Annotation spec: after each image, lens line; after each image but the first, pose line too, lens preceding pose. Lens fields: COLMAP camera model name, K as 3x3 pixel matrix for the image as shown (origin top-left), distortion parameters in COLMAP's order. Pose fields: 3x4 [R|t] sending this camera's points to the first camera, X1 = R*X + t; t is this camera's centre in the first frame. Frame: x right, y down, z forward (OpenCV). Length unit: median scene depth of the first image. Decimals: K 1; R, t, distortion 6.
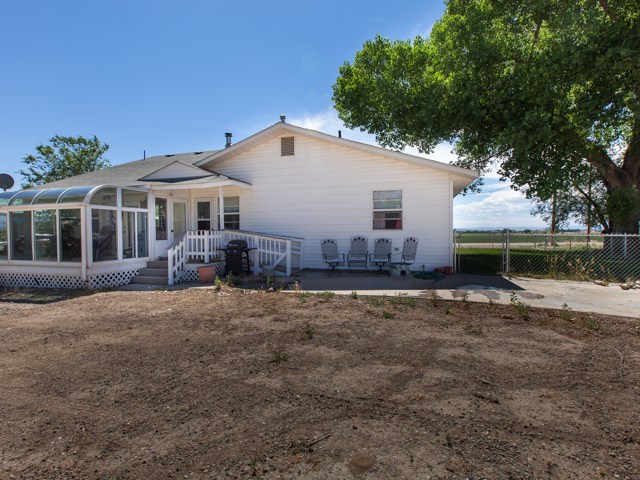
lens RADIAL K [[317.8, 0, 310.8], [0, 317.8, 237.4], [0, 0, 1]] dist [-0.003210, 0.000006]
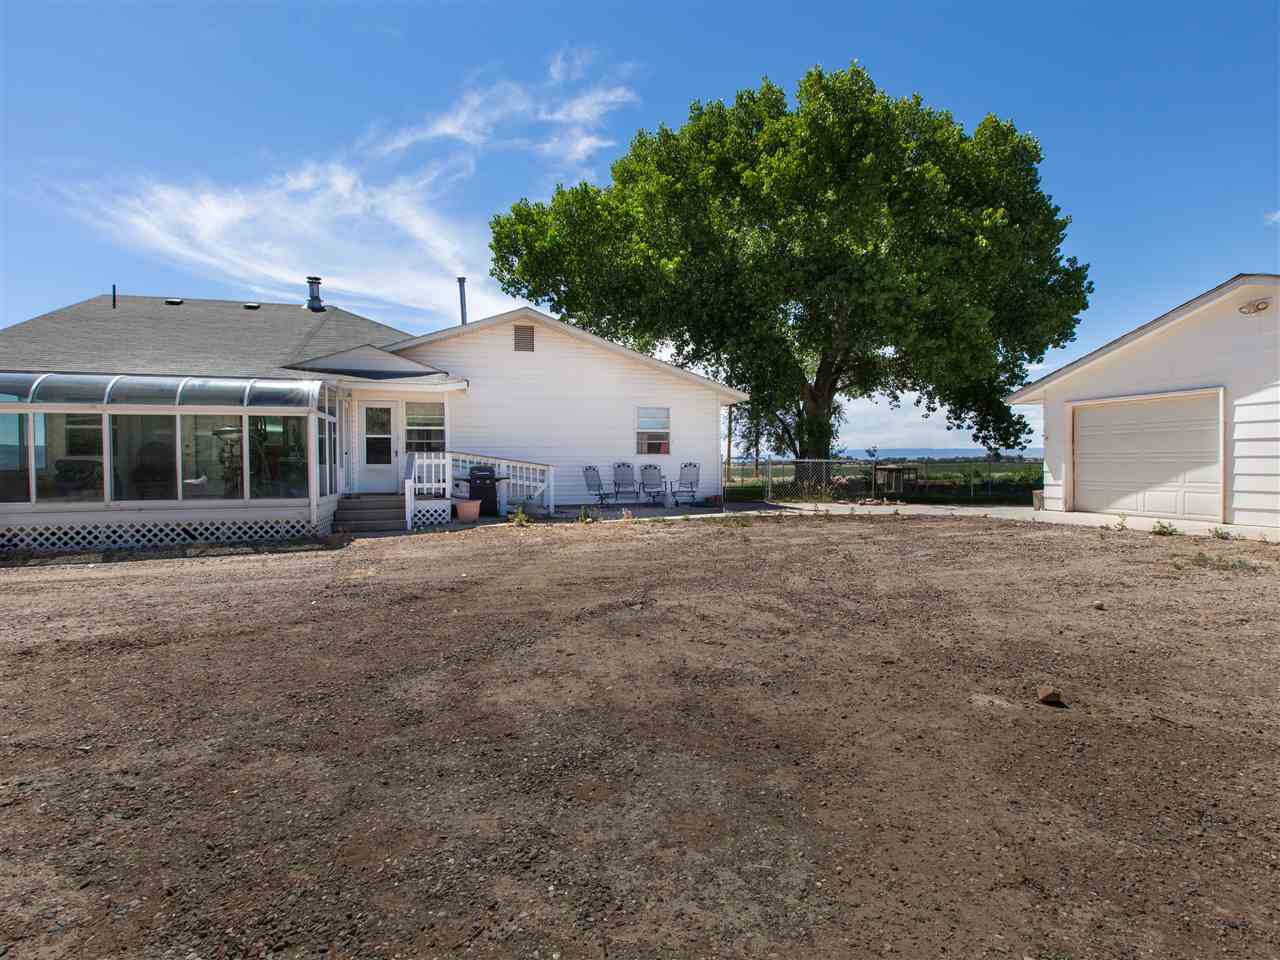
lens RADIAL K [[635.6, 0, 621.5], [0, 635.6, 474.8], [0, 0, 1]] dist [-0.003210, 0.000006]
pose [[0.852514, -0.006288, 0.522666, -0.712629], [0.006847, 0.999976, 0.000863, 0.028126], [-0.522659, 0.002844, 0.852537, -0.393748]]
